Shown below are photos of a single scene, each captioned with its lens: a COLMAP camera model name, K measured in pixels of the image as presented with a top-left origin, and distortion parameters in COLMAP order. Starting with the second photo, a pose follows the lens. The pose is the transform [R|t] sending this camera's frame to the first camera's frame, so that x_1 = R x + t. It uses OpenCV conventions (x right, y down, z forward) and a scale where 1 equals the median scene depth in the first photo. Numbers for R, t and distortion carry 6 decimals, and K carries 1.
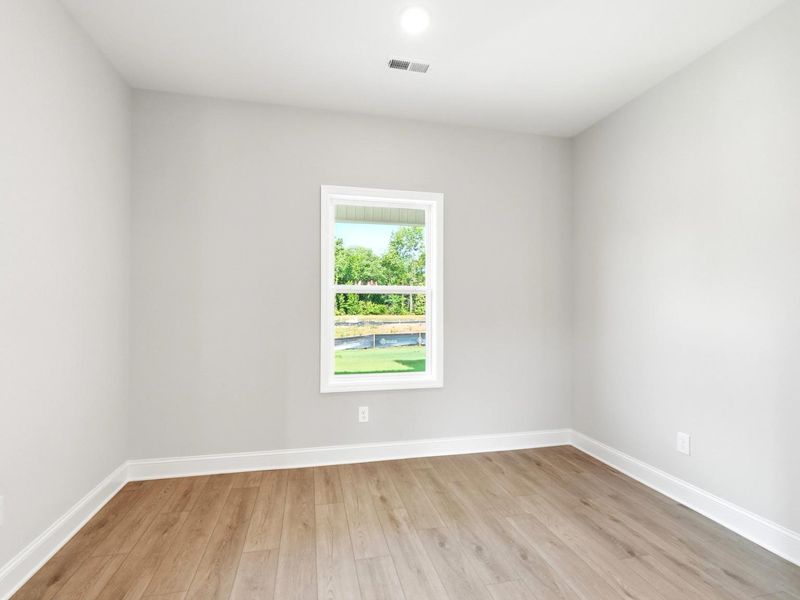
lens RADIAL K [[385.4, 0, 396.7], [0, 385.4, 301.0], [0, 0, 1]] dist [0.004856, 0.000996]
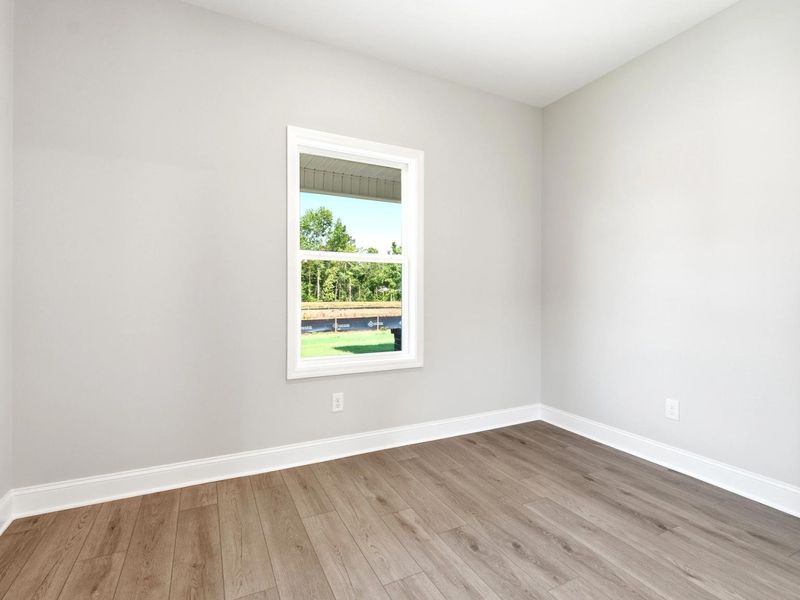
lens RADIAL K [[385.4, 0, 392.5], [0, 385.4, 294.9], [0, 0, 1]] dist [0.004856, 0.000996]
pose [[0.973804, -0.001849, 0.227382, -0.151681], [-0.002235, 0.999841, 0.017705, 0.039874], [-0.227379, -0.017749, 0.973645, 0.142056]]
